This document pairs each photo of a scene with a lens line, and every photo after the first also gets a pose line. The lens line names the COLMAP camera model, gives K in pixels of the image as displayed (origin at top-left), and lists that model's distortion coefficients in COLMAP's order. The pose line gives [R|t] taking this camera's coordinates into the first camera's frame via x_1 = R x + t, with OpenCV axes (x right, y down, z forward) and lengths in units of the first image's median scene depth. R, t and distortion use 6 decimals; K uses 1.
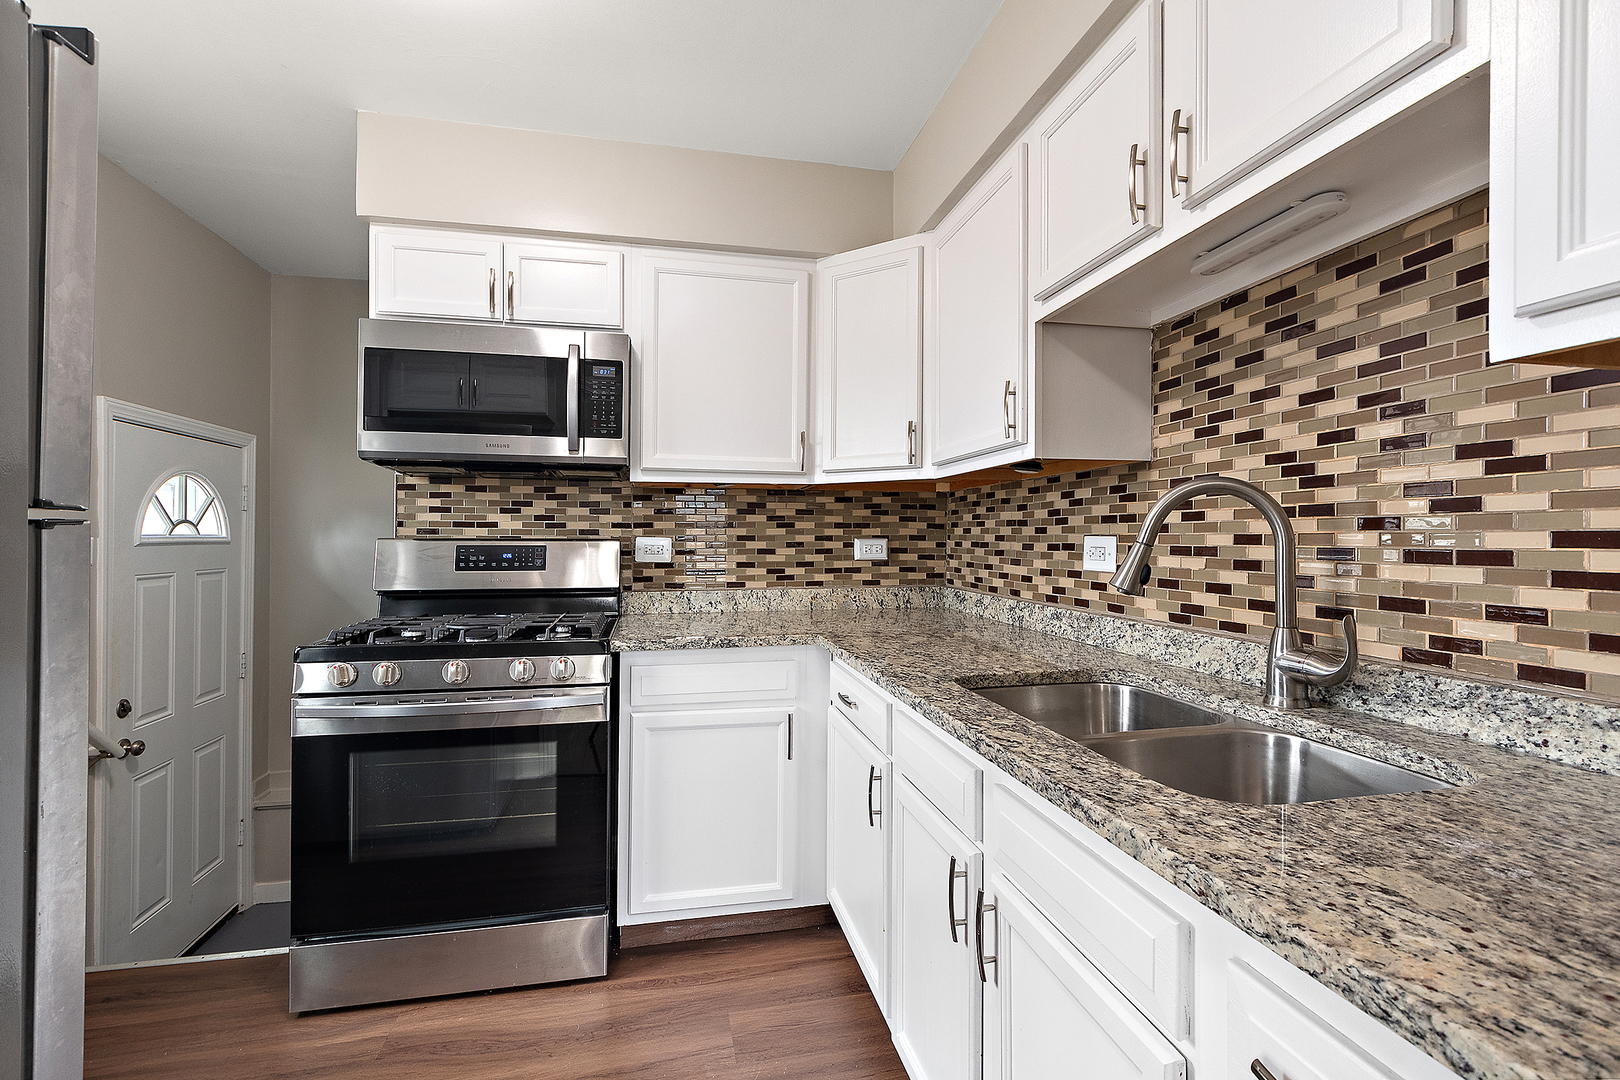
lens RADIAL K [[714.4, 0, 813.3], [0, 714.4, 540.9], [0, 0, 1]] dist [-0.000991, -0.000609]
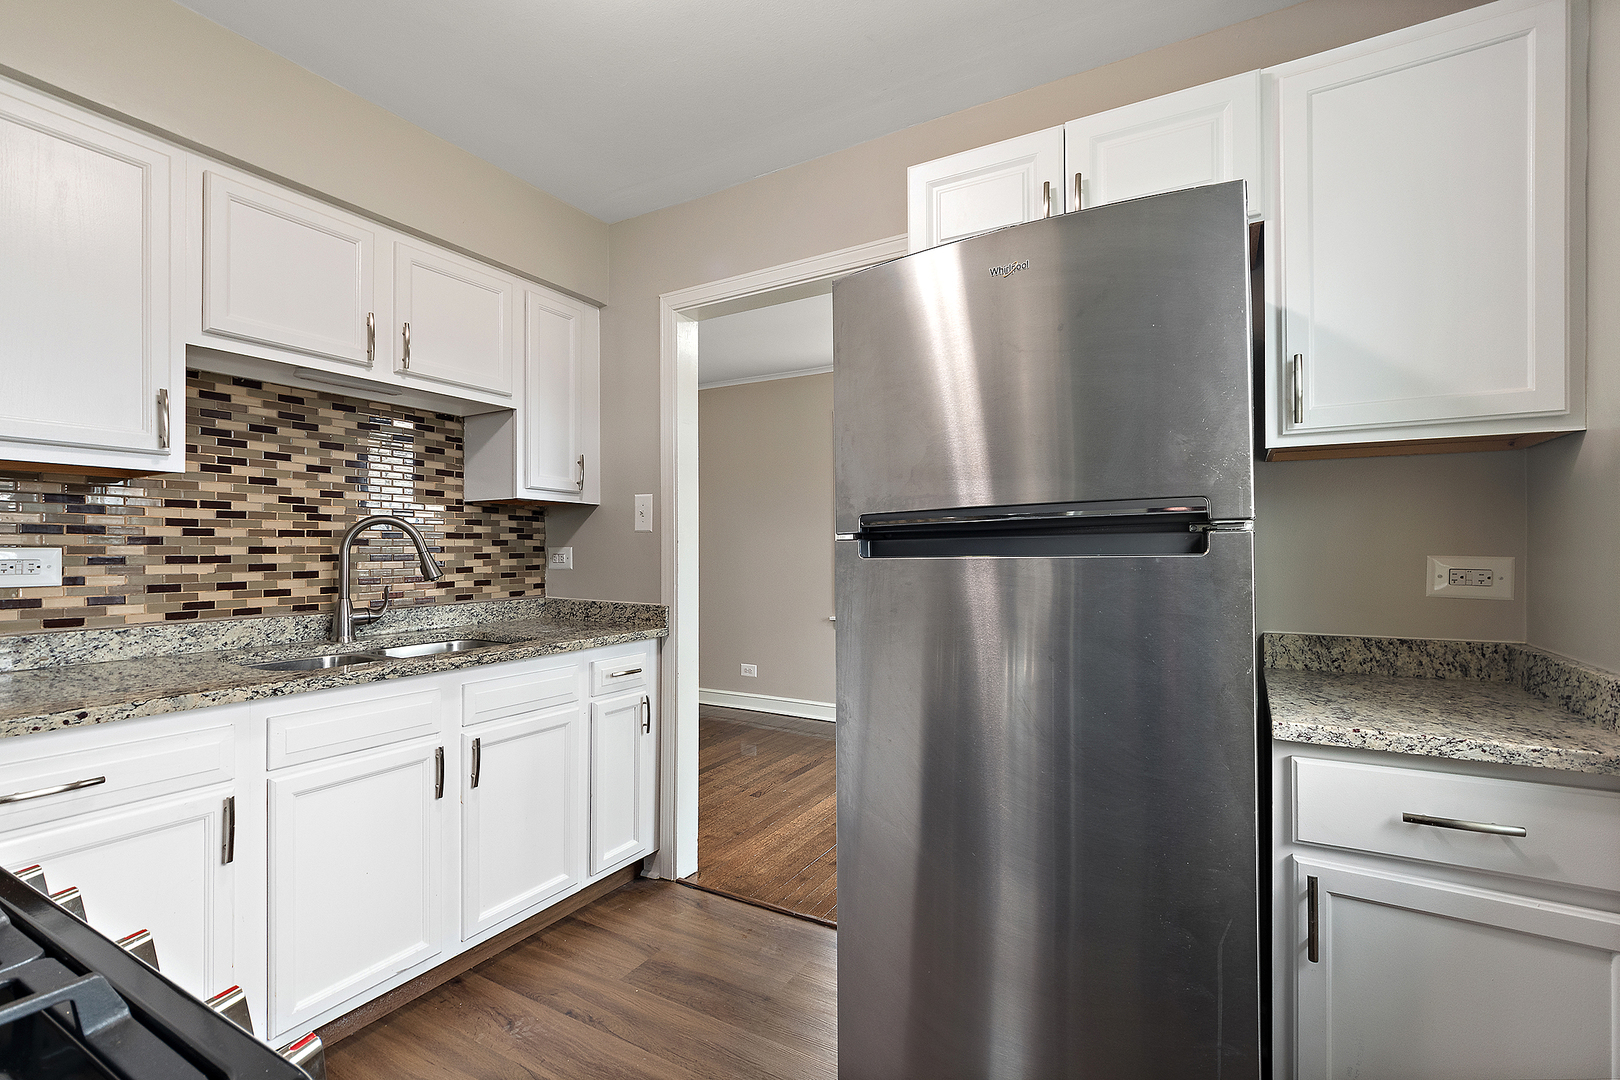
lens RADIAL K [[714.4, 0, 813.3], [0, 714.4, 540.9], [0, 0, 1]] dist [-0.000991, -0.000609]
pose [[-0.743445, -0.006111, 0.668769, -1.230336], [-0.008939, 0.999960, -0.000800, -0.030272], [-0.668737, -0.006573, -0.743470, 1.327739]]
